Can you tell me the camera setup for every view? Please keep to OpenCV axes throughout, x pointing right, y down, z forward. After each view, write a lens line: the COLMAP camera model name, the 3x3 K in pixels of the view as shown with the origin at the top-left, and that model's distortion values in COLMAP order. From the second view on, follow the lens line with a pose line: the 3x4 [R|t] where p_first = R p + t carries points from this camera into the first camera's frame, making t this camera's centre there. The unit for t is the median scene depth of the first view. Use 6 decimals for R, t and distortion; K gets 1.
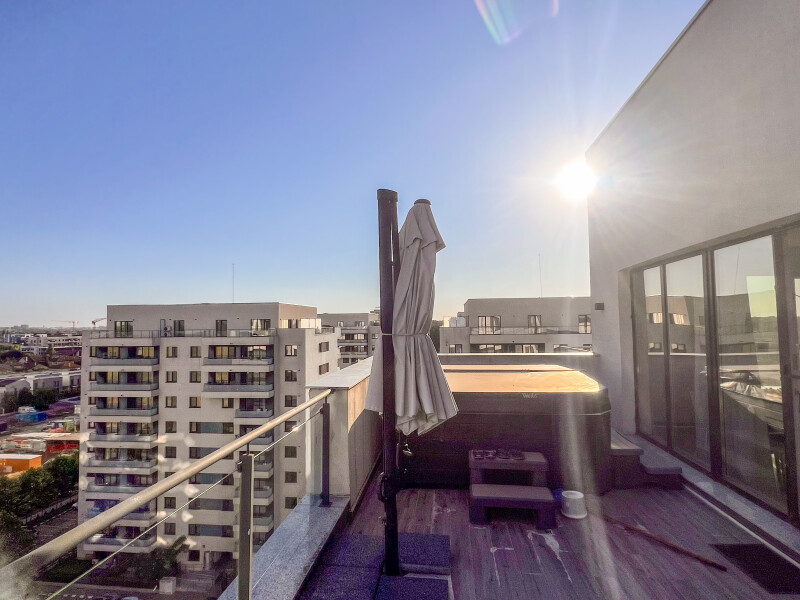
lens RADIAL K [[428.6, 0, 400.0], [0, 428.6, 300.0], [0, 0, 1]] dist [-0.006493, 0.002145]
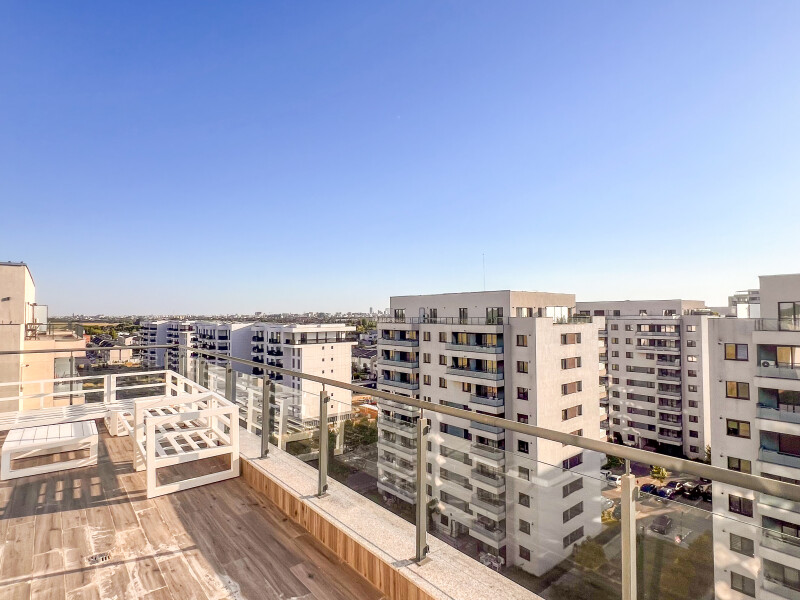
lens RADIAL K [[428.6, 0, 400.0], [0, 428.6, 300.0], [0, 0, 1]] dist [-0.006493, 0.002145]
pose [[0.726328, -0.012793, -0.687229, 0.201006], [0.031489, 0.999396, 0.014676, 0.005667], [0.686626, -0.032300, 0.726293, 0.126281]]
